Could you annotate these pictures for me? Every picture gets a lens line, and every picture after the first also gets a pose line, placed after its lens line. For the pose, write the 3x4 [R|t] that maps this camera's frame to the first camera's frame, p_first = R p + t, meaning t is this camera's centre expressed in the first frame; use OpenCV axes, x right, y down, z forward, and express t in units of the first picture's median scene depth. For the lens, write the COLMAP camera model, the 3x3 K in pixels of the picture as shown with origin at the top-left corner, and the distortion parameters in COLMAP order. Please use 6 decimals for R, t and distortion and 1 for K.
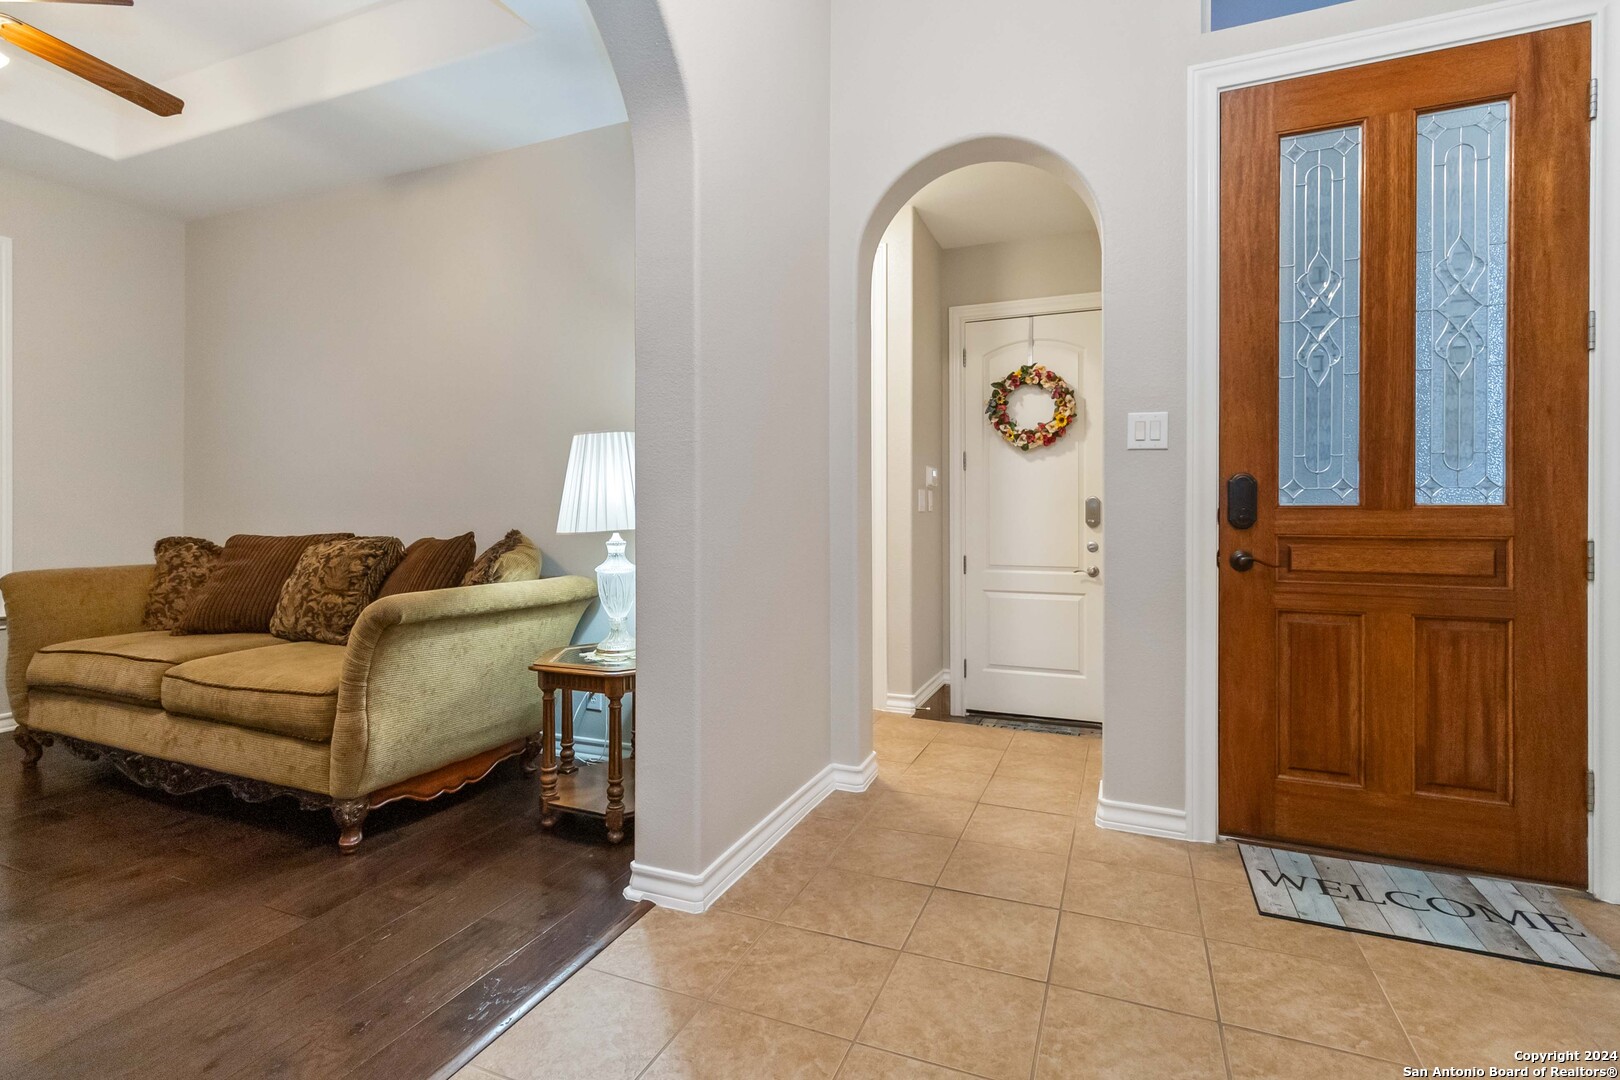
lens RADIAL K [[761.0, 0, 816.7], [0, 761.0, 512.5], [0, 0, 1]] dist [0.001900, 0.000286]
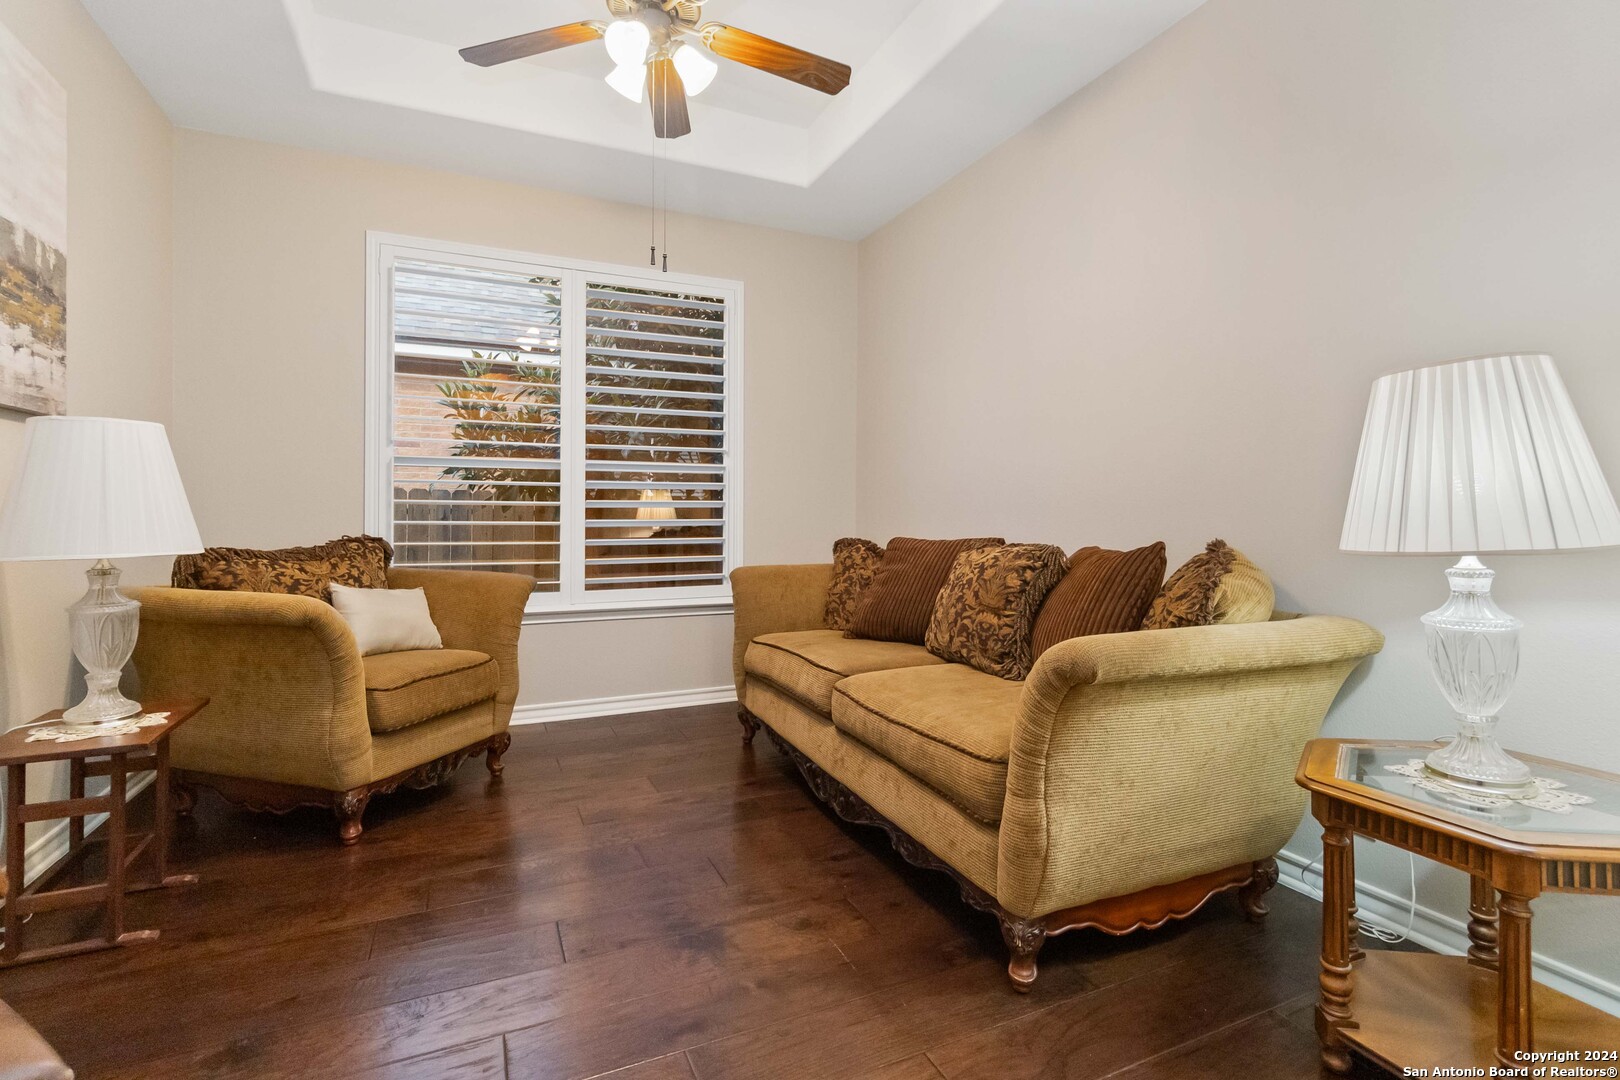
lens RADIAL K [[761.0, 0, 816.7], [0, 761.0, 512.5], [0, 0, 1]] dist [0.001900, 0.000286]
pose [[0.728467, -0.001017, -0.685080, -0.223741], [-0.000515, 0.999998, -0.002033, -0.000198], [0.685081, 0.001834, 0.728465, 0.294581]]
